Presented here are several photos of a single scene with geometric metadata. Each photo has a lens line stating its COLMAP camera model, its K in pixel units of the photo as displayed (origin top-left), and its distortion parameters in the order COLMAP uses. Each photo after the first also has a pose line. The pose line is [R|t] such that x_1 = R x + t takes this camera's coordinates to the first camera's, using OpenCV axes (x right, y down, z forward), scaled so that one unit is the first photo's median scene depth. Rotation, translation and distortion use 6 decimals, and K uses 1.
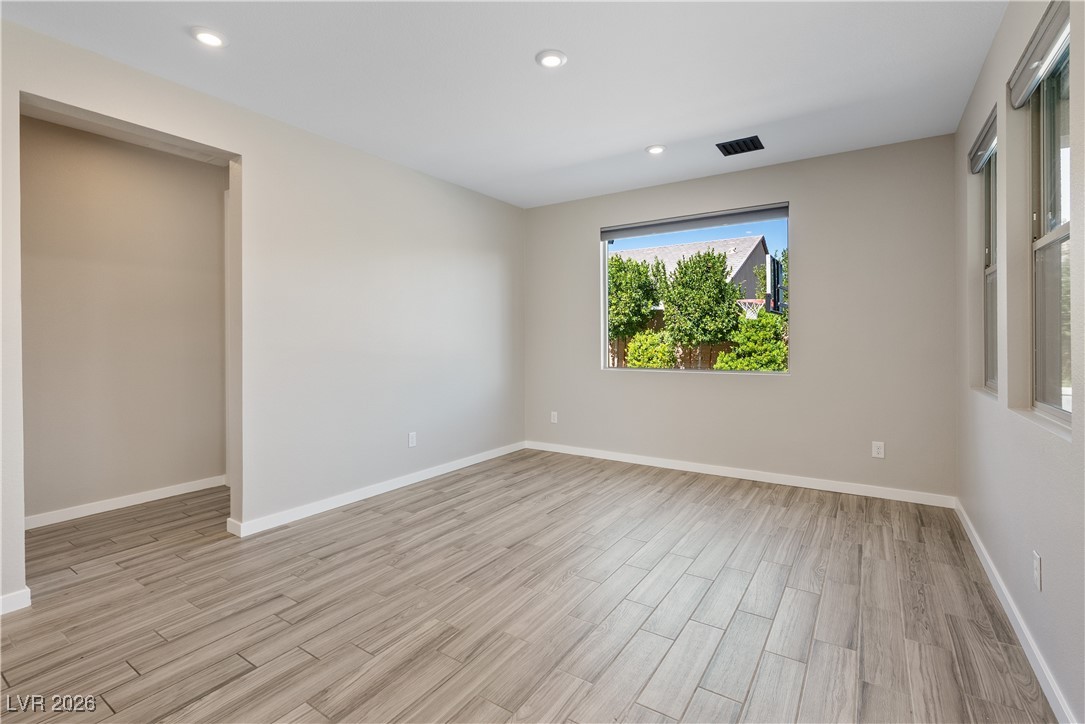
lens RADIAL K [[500.2, 0, 539.4], [0, 500.2, 340.0], [0, 0, 1]] dist [-0.000920, 0.000114]
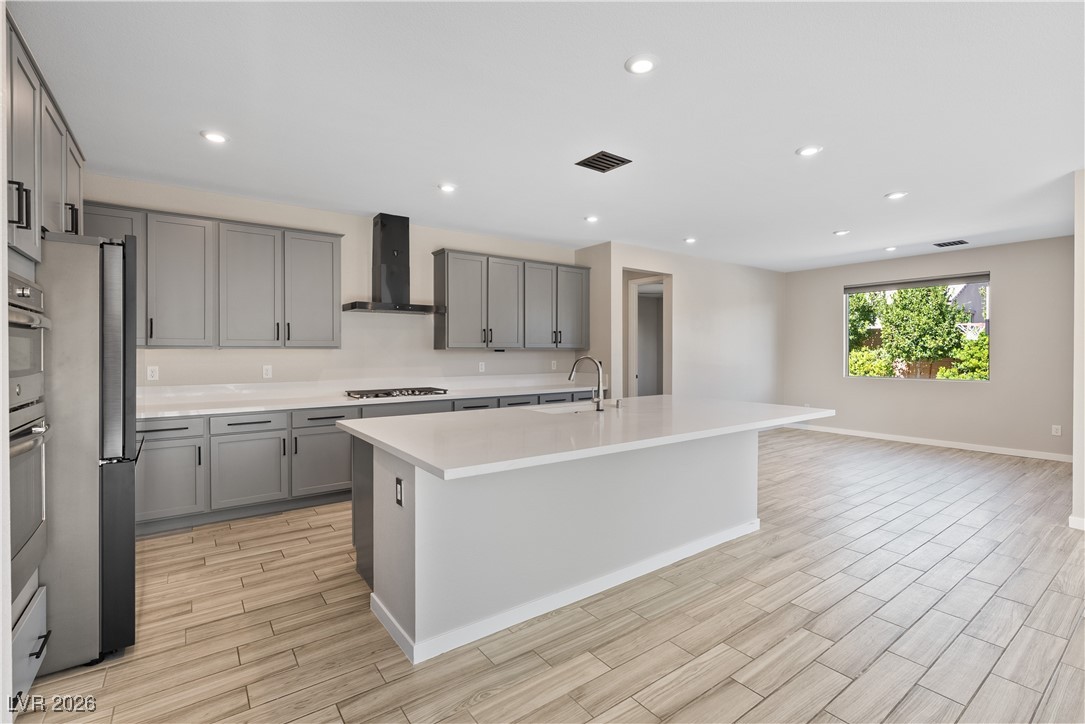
lens RADIAL K [[490.3, 0, 541.9], [0, 490.3, 356.8], [0, 0, 1]] dist [-0.001960, 0.000425]
pose [[0.941573, 0.006626, -0.336745, -0.107212], [-0.003735, 0.999950, 0.009233, -0.006372], [0.336789, -0.007436, 0.941551, -0.324622]]
